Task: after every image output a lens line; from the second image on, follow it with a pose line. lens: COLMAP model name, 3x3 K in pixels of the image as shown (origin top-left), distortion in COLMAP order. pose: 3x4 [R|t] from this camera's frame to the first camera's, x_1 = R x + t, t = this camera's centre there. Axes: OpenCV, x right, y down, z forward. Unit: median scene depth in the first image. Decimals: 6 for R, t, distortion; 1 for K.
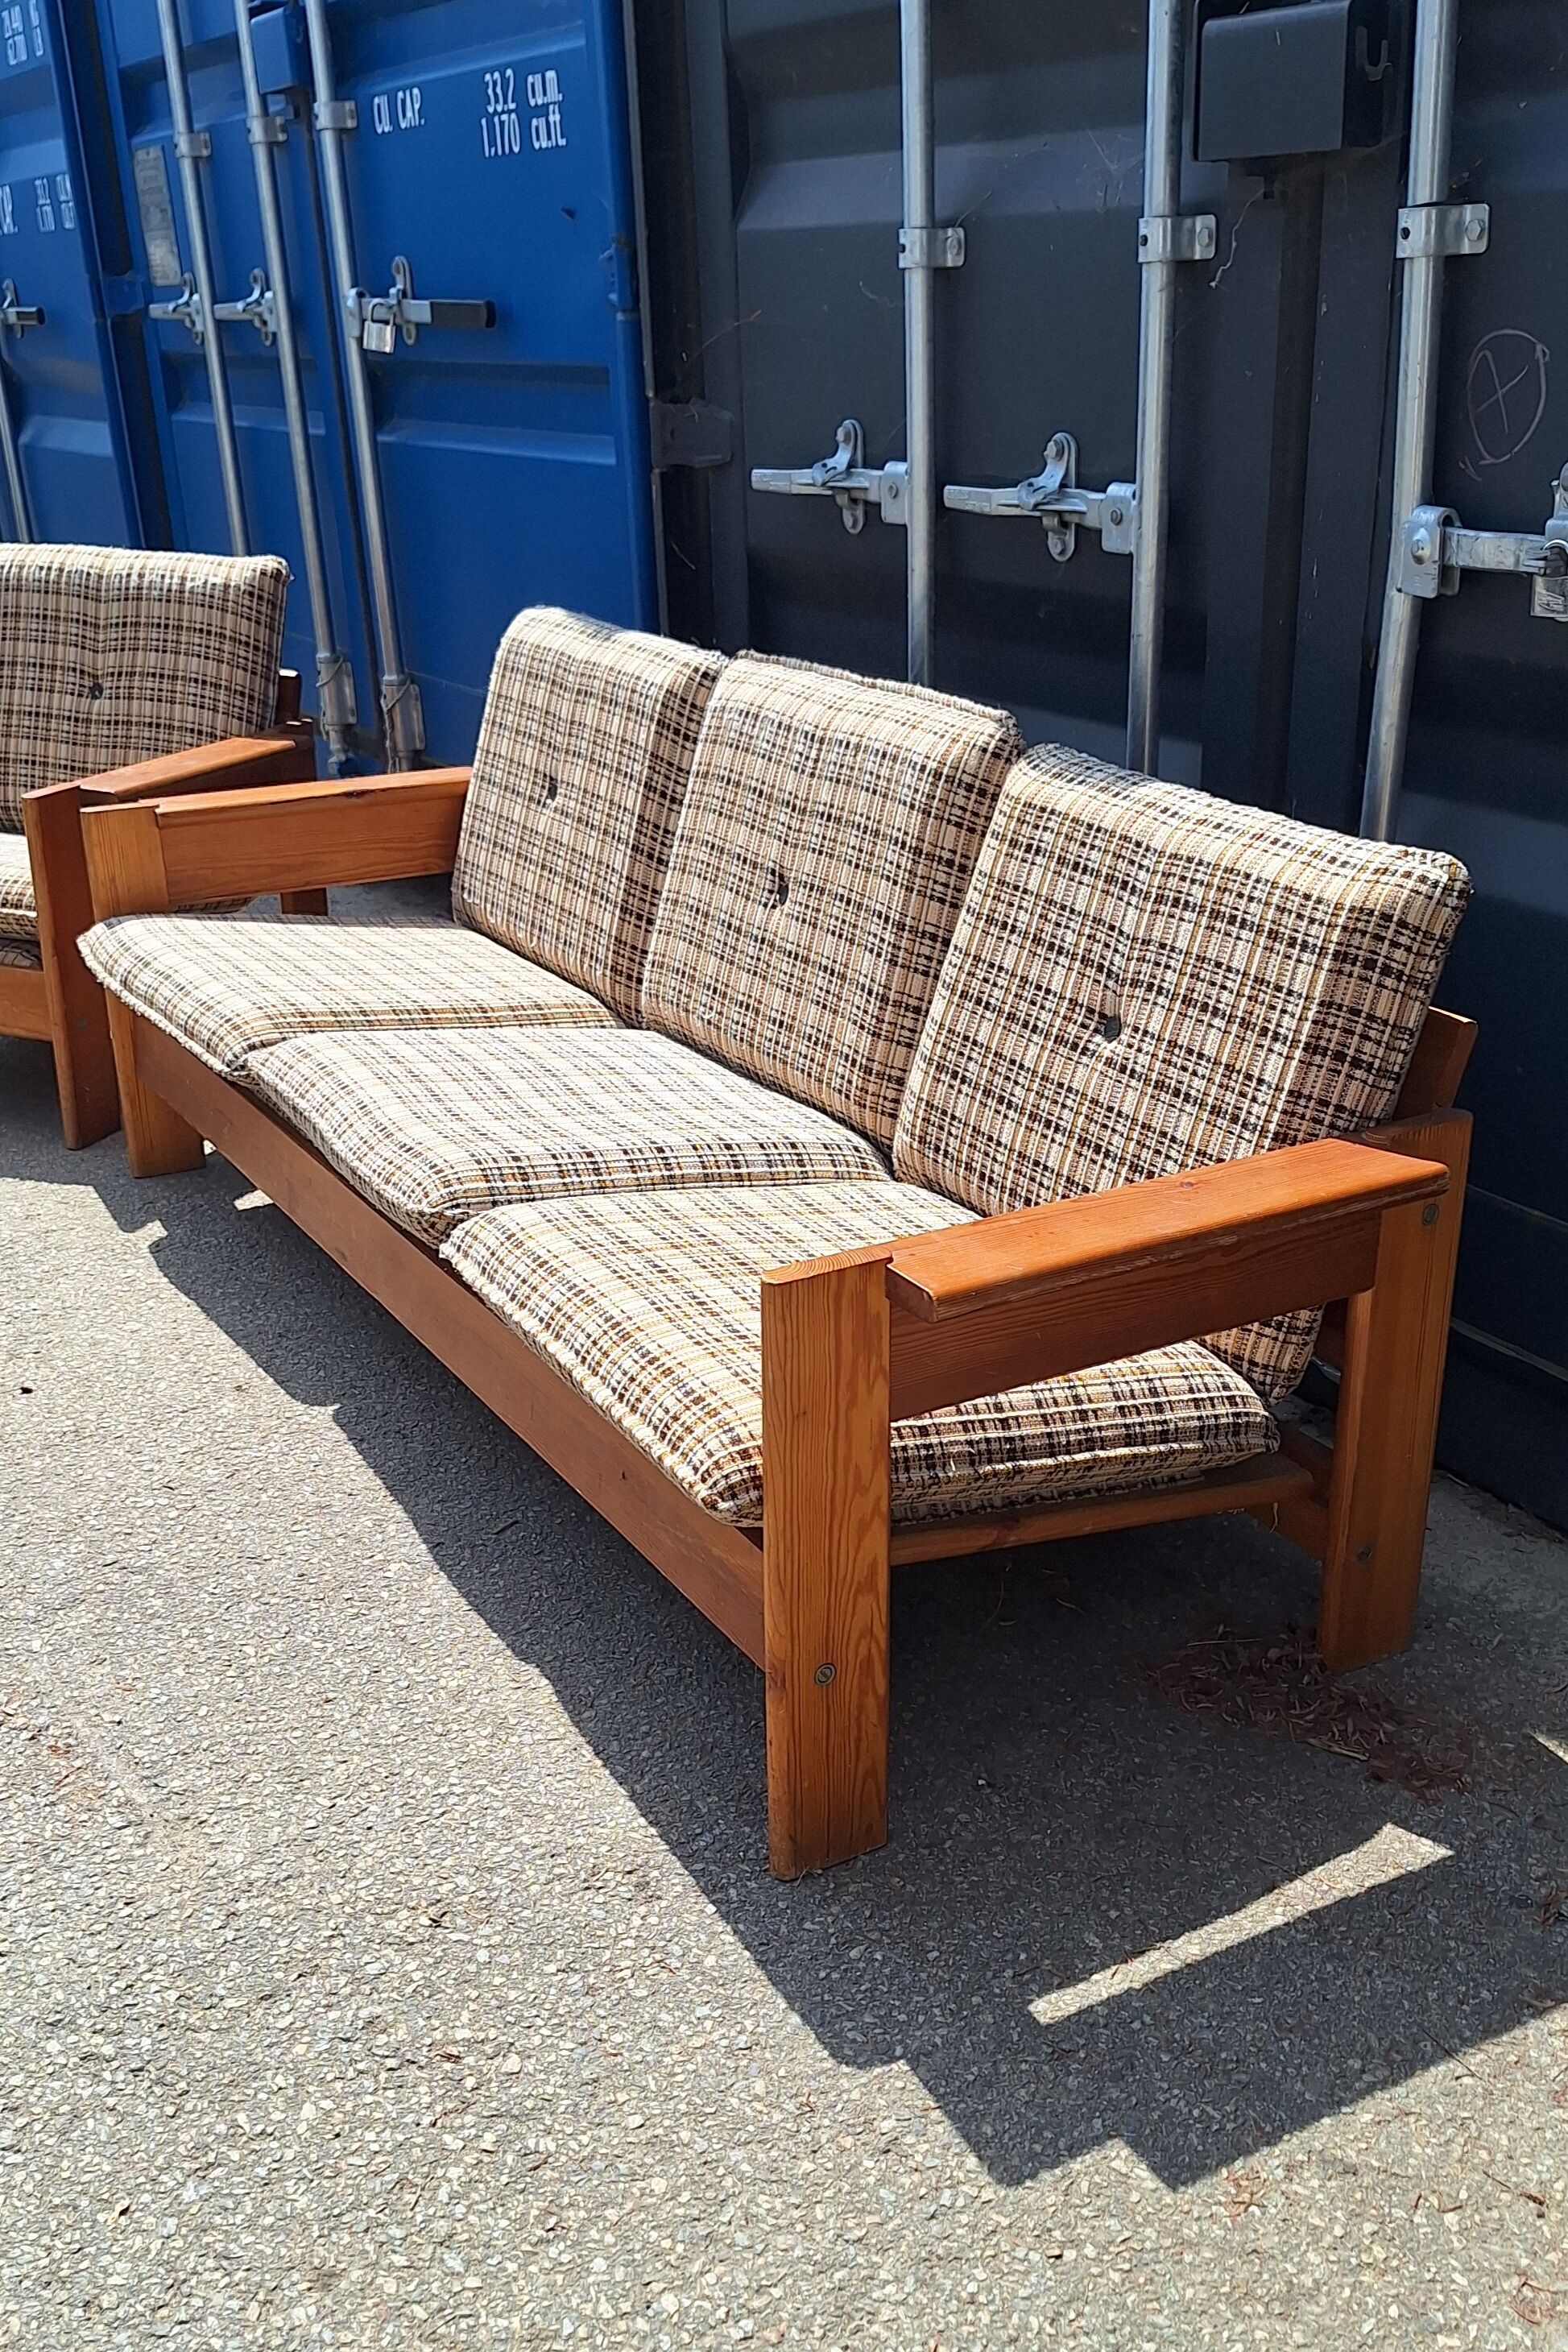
lens RADIAL K [[2286.0, 0, 785.2], [0, 2286.0, 1320.1], [0, 0, 1]] dist [0.142288, -0.252818]
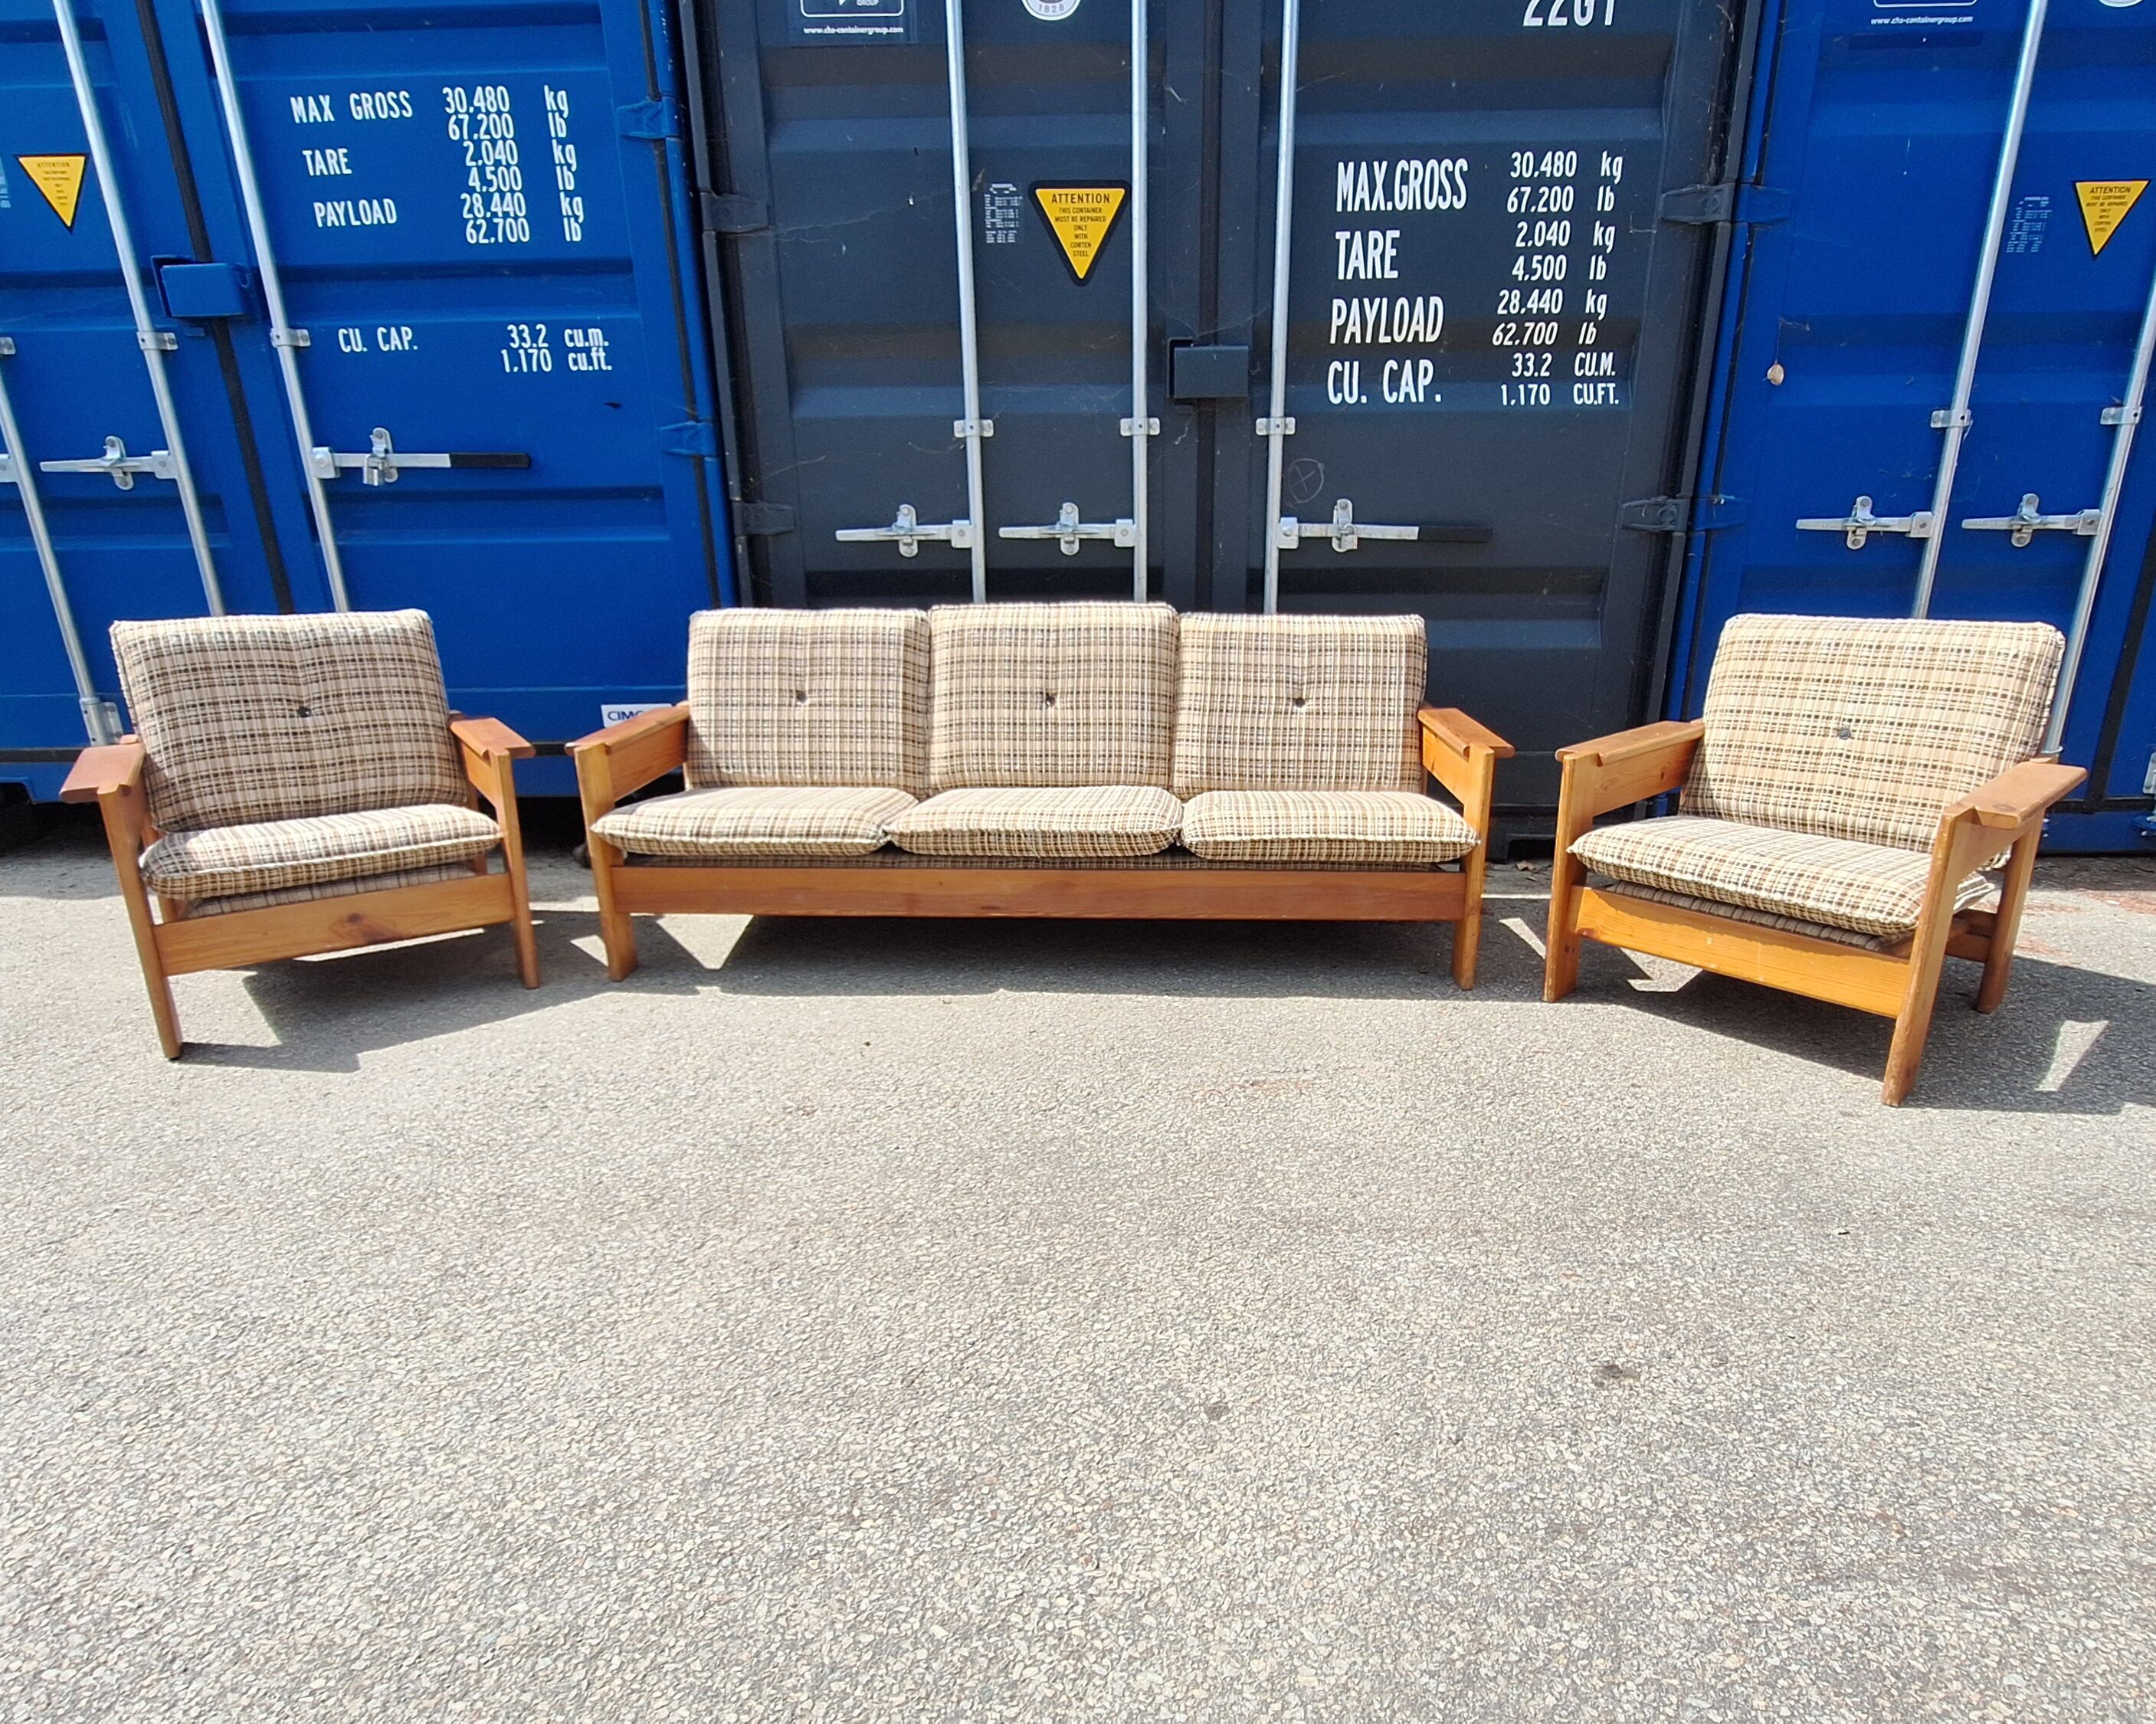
lens RADIAL K [[1231.0, 0, 1105.5], [0, 1231.0, 895.8], [0, 0, 1]] dist [-0.004658, 0.000576]
pose [[0.531110, -0.251104, 0.809240, -1.194456], [0.344885, 0.936445, 0.064225, -0.087631], [-0.773936, 0.244984, 0.583957, 0.401850]]
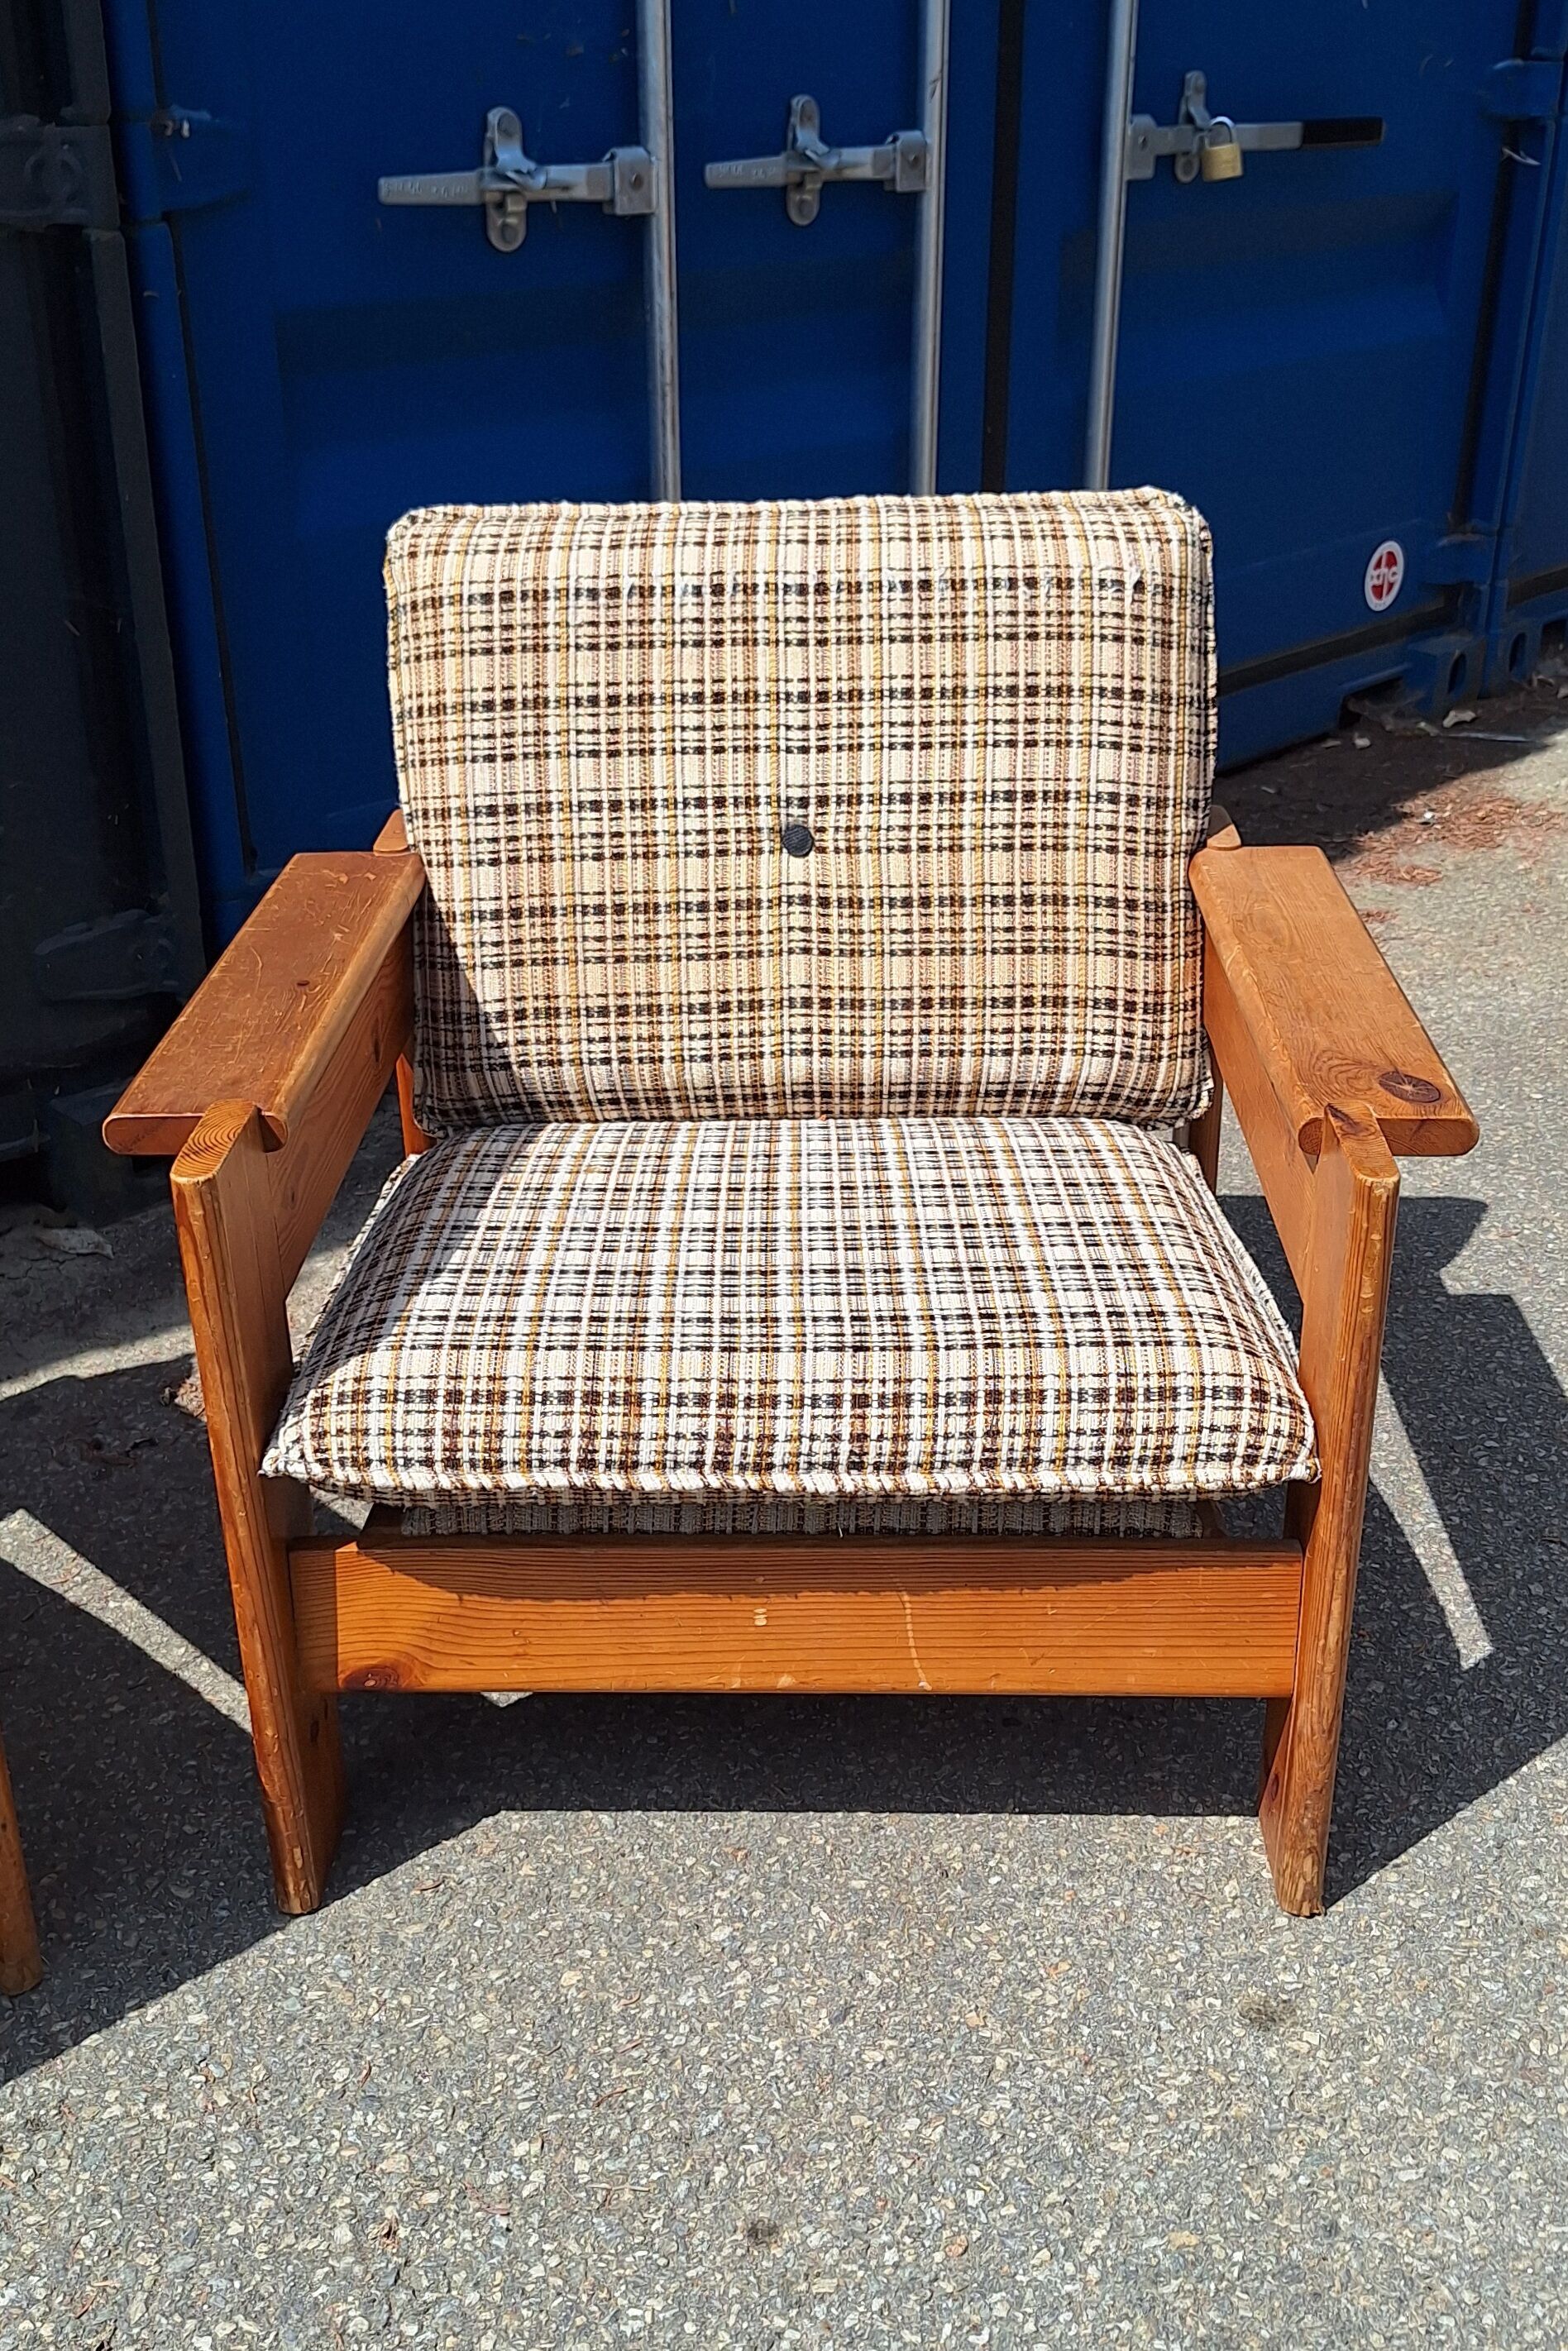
lens RADIAL K [[2333.5, 0, 843.0], [0, 2333.5, 1150.5], [0, 0, 1]] dist [0.140789, -0.265332]
pose [[-0.261870, -0.403075, 0.876900, -0.570165], [0.394111, 0.784734, 0.478404, -0.215752], [-0.880966, 0.470875, -0.046642, 0.584807]]
